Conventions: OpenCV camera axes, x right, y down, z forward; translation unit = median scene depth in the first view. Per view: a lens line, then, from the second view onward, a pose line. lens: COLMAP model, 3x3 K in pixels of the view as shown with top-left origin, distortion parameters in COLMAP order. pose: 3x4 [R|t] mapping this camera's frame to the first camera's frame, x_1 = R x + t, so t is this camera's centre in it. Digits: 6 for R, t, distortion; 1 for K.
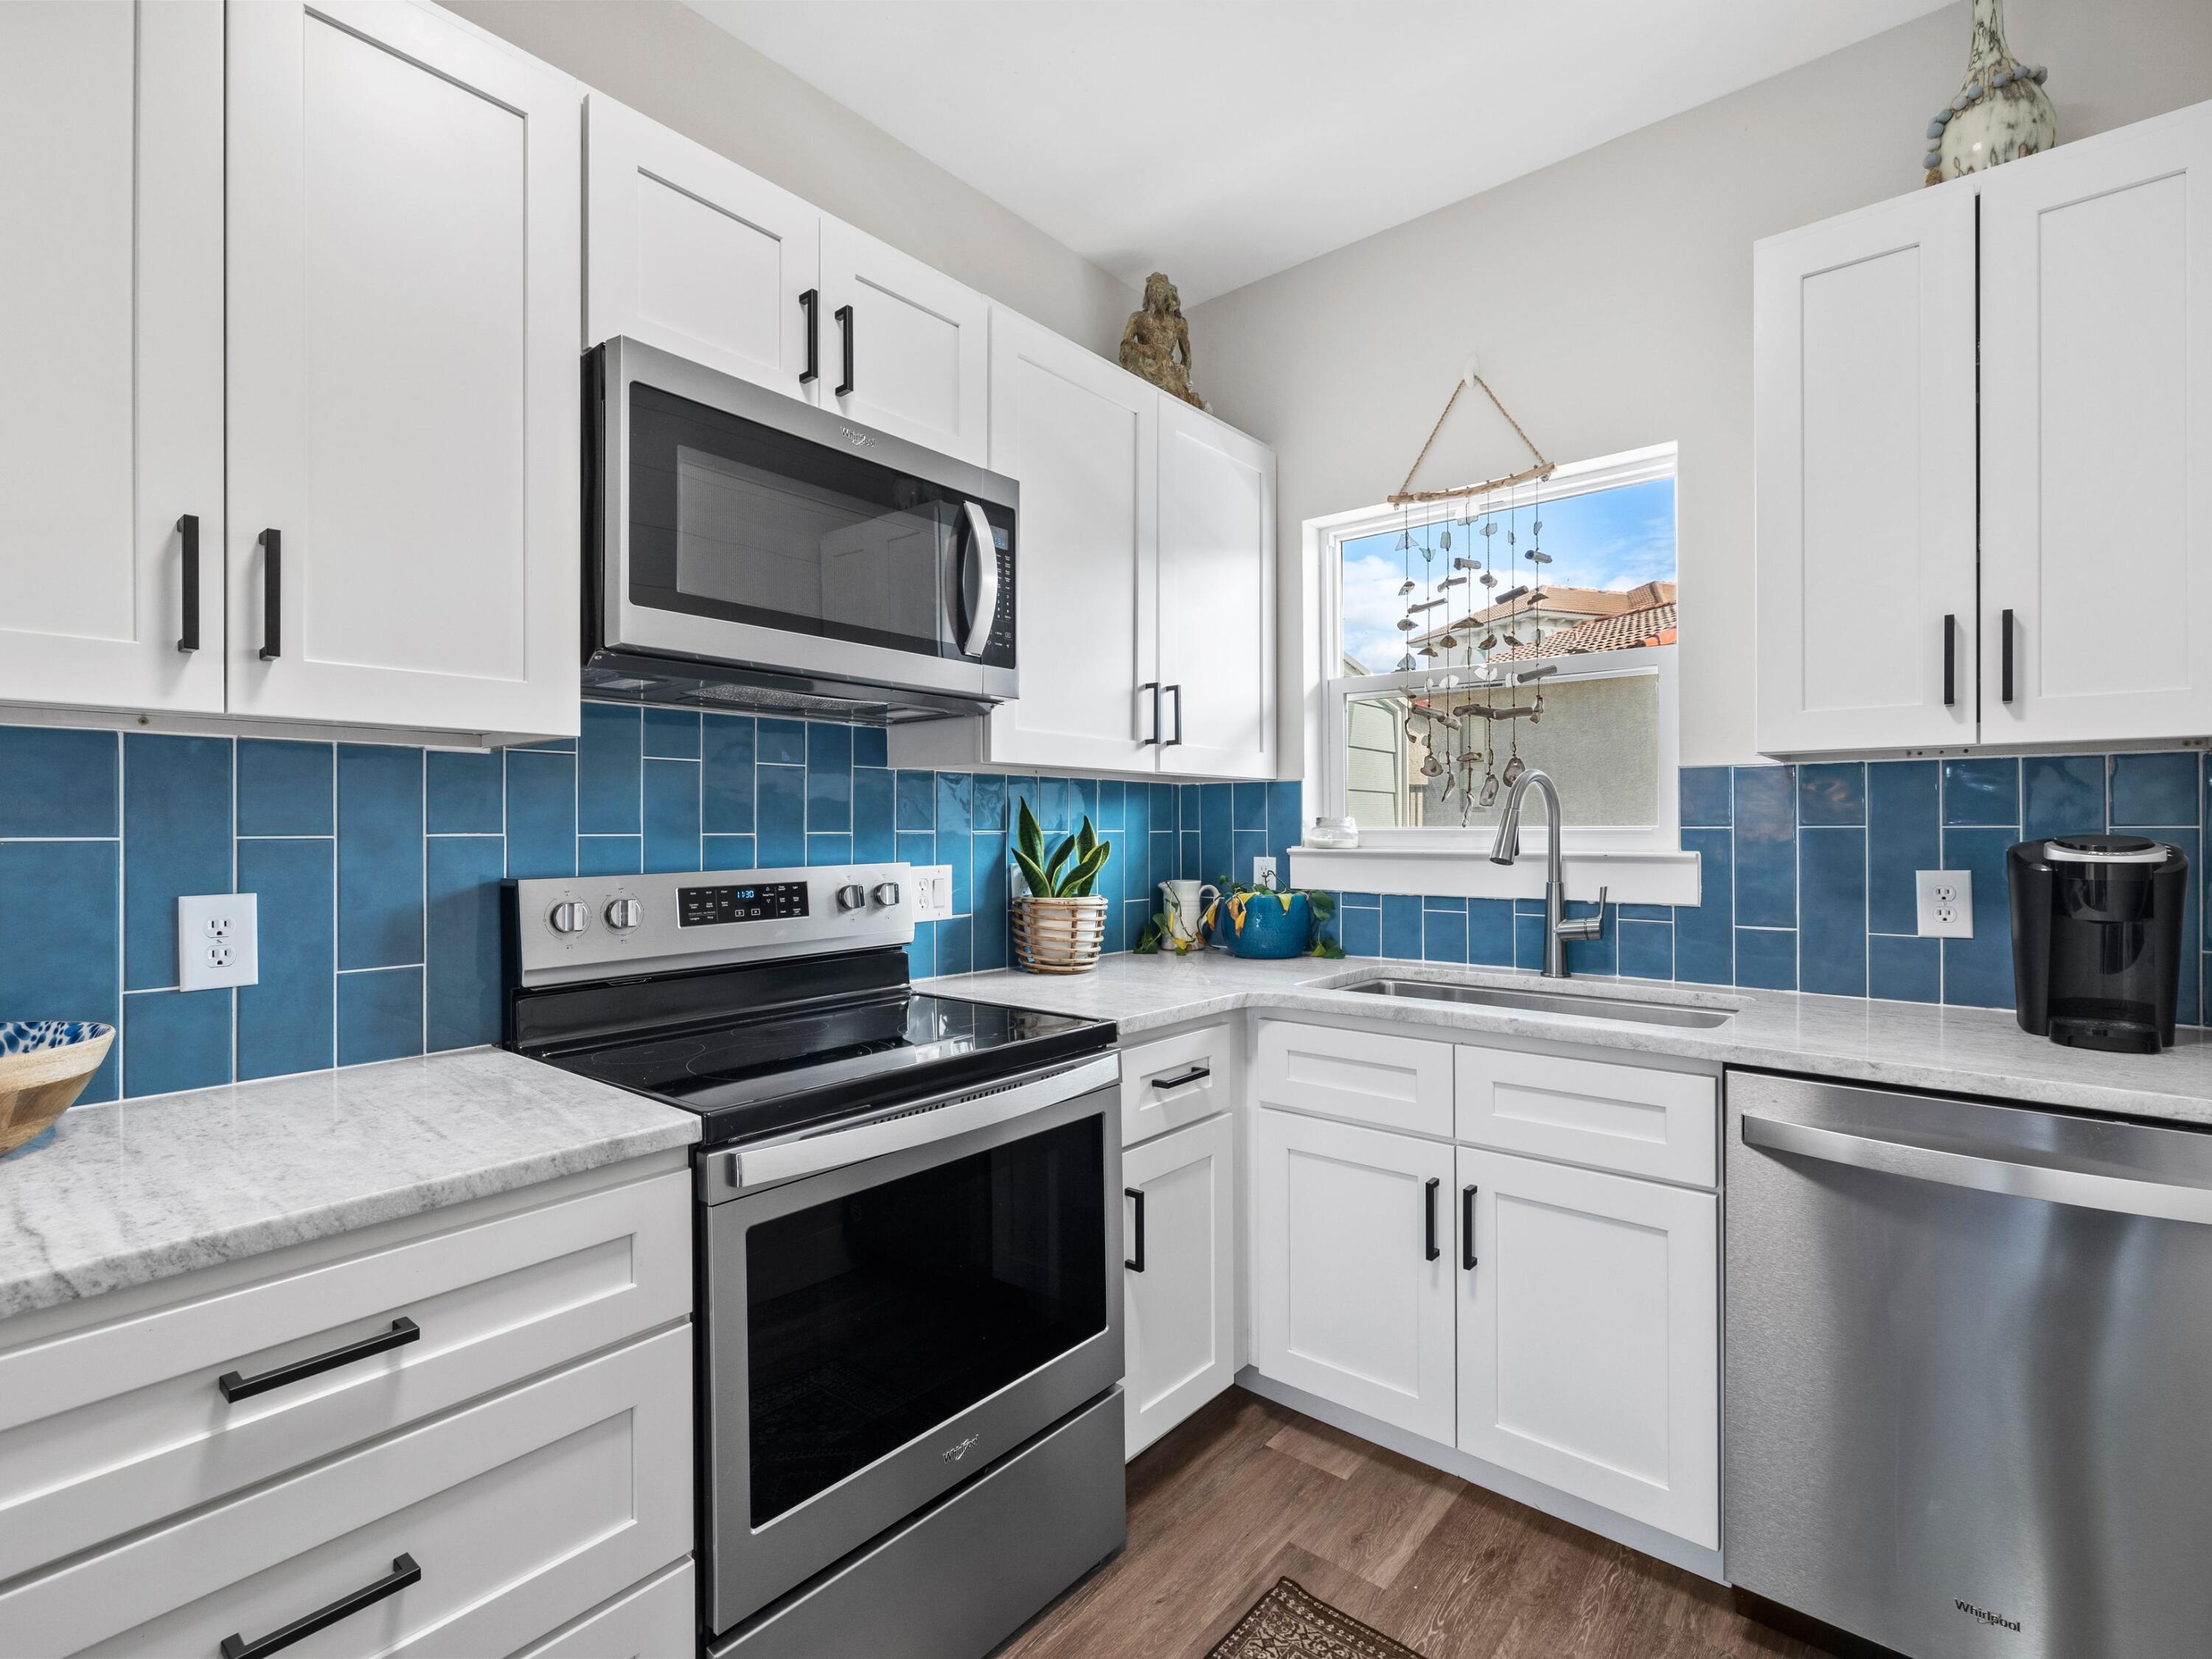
lens RADIAL K [[1036.9, 0, 1104.4], [0, 1036.9, 832.0], [0, 0, 1]] dist [-0.000462, 0.000266]
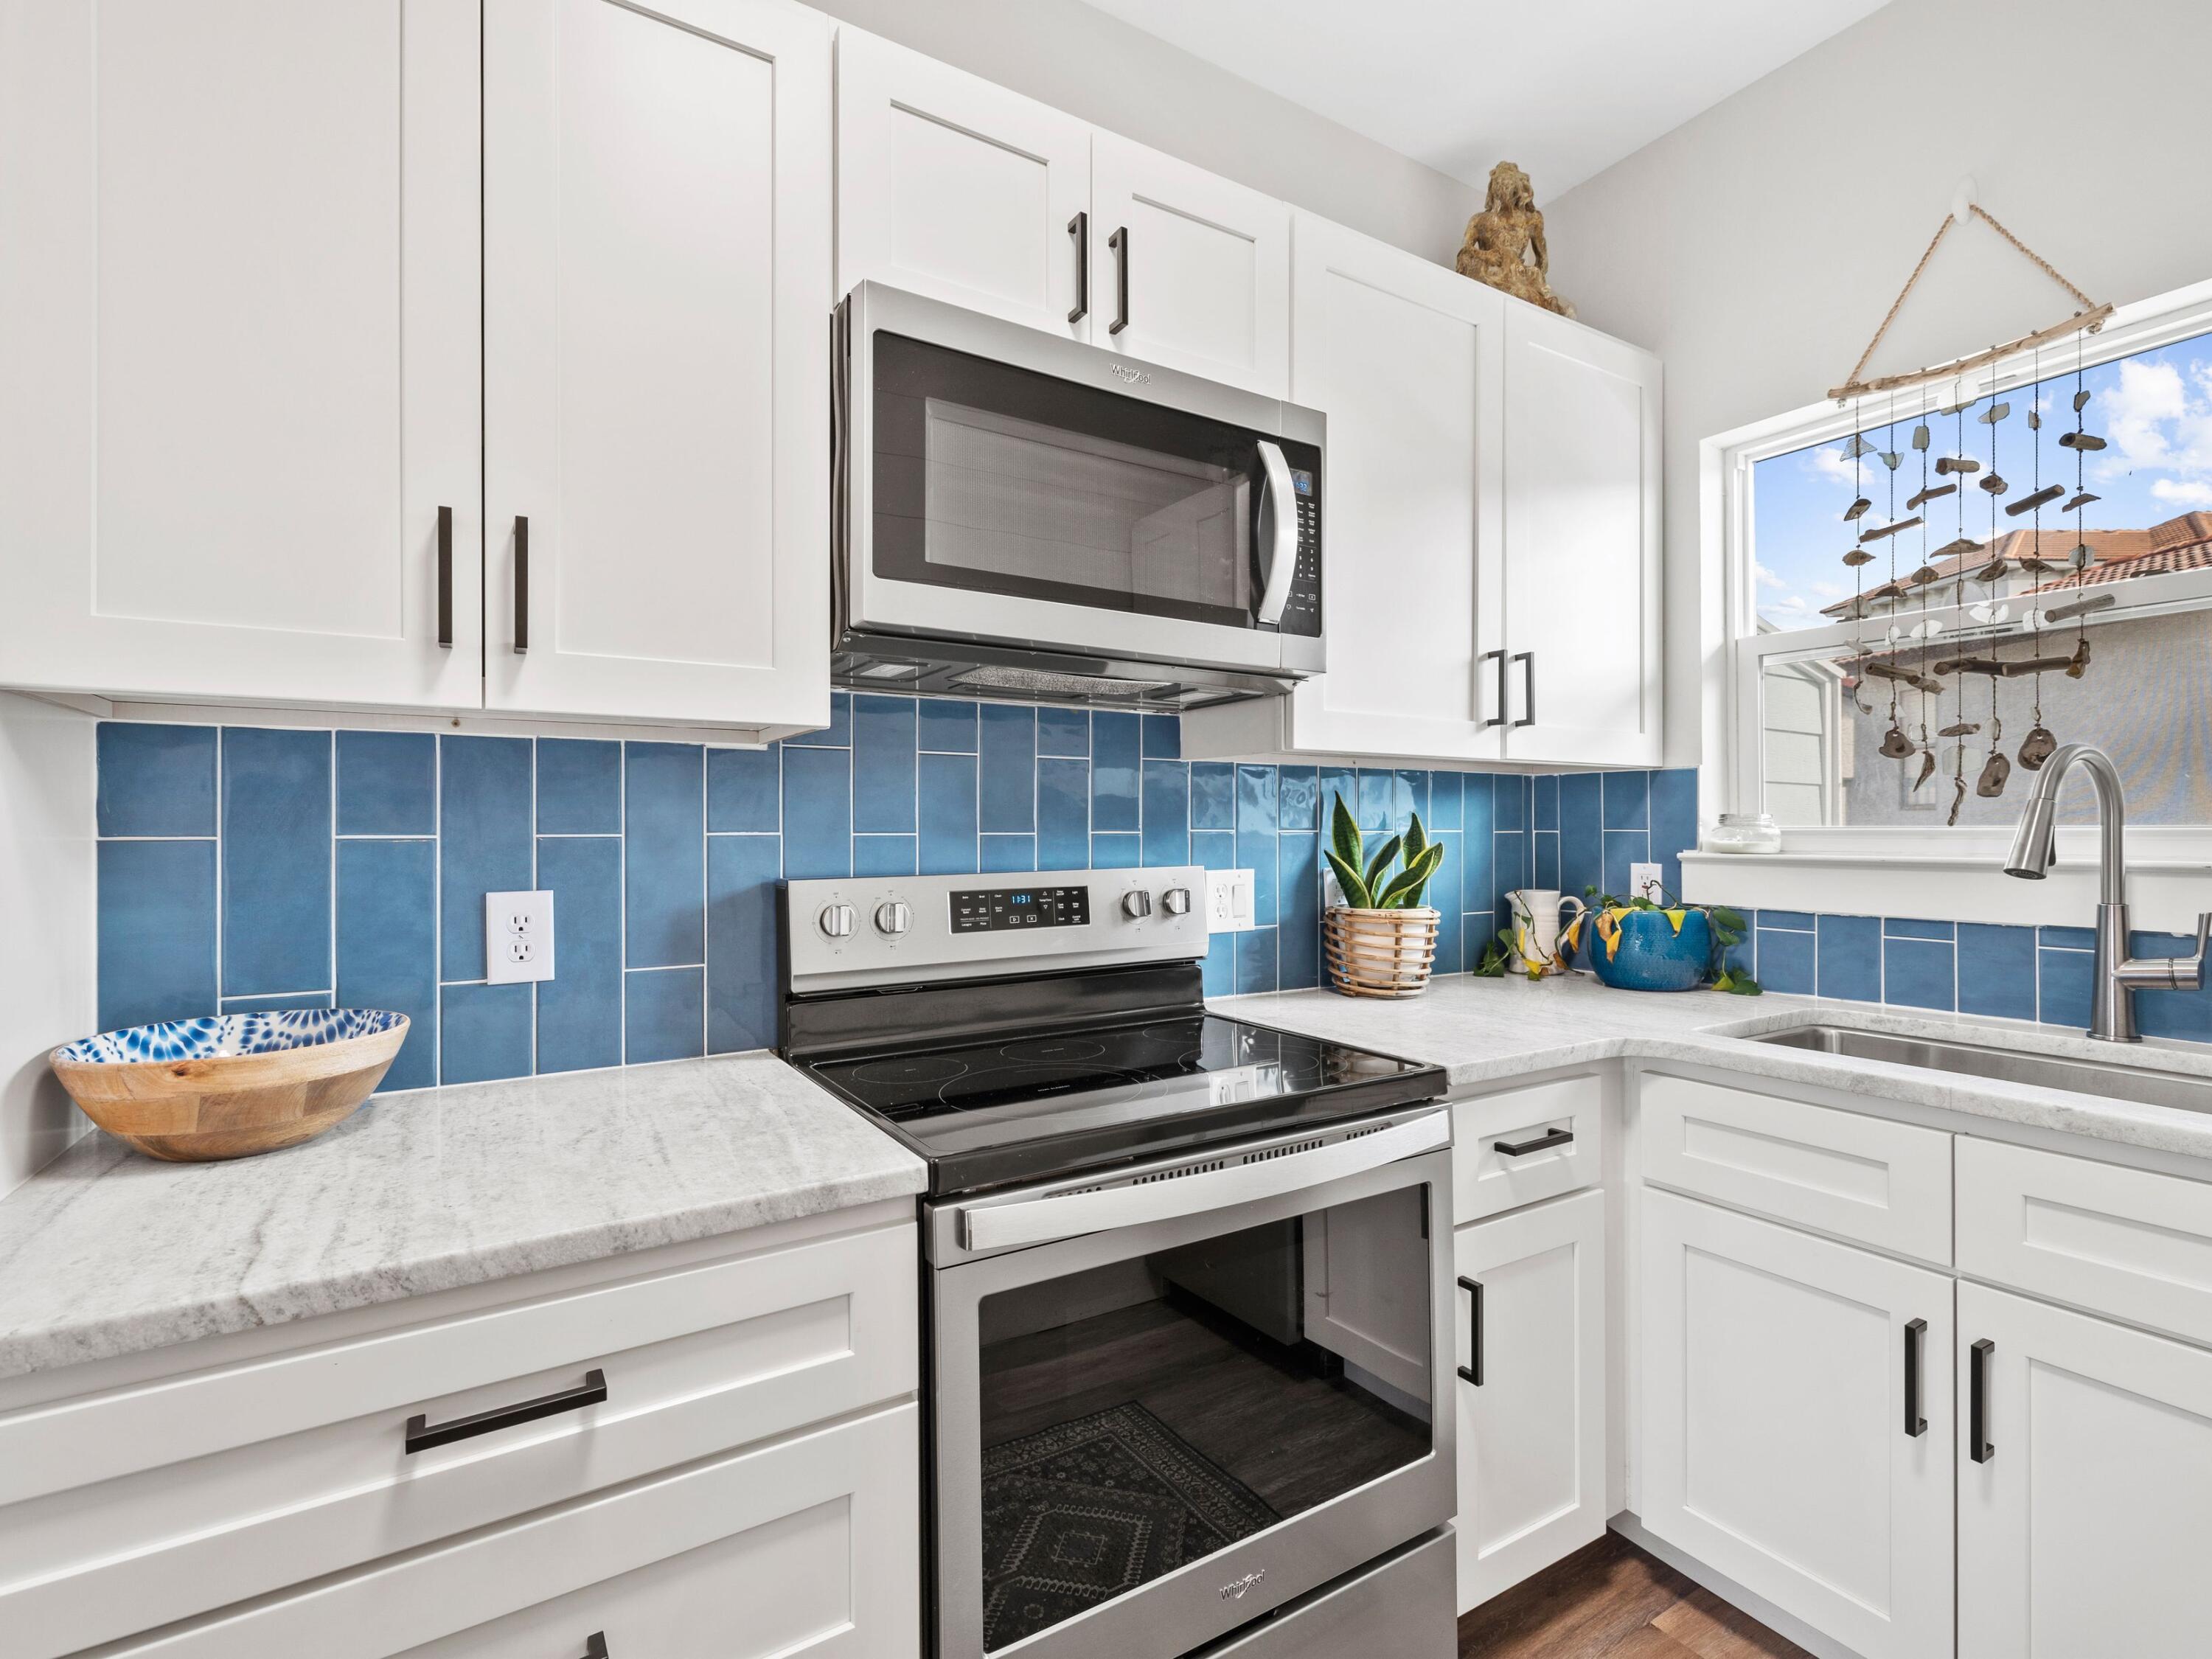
lens RADIAL K [[1036.9, 0, 1104.4], [0, 1036.9, 832.0], [0, 0, 1]] dist [-0.000462, 0.000266]
pose [[0.949305, 0.000903, -0.314354, 0.011735], [-0.001289, 0.999999, -0.001021, 0.001546], [0.314353, 0.001375, 0.949305, 0.150507]]
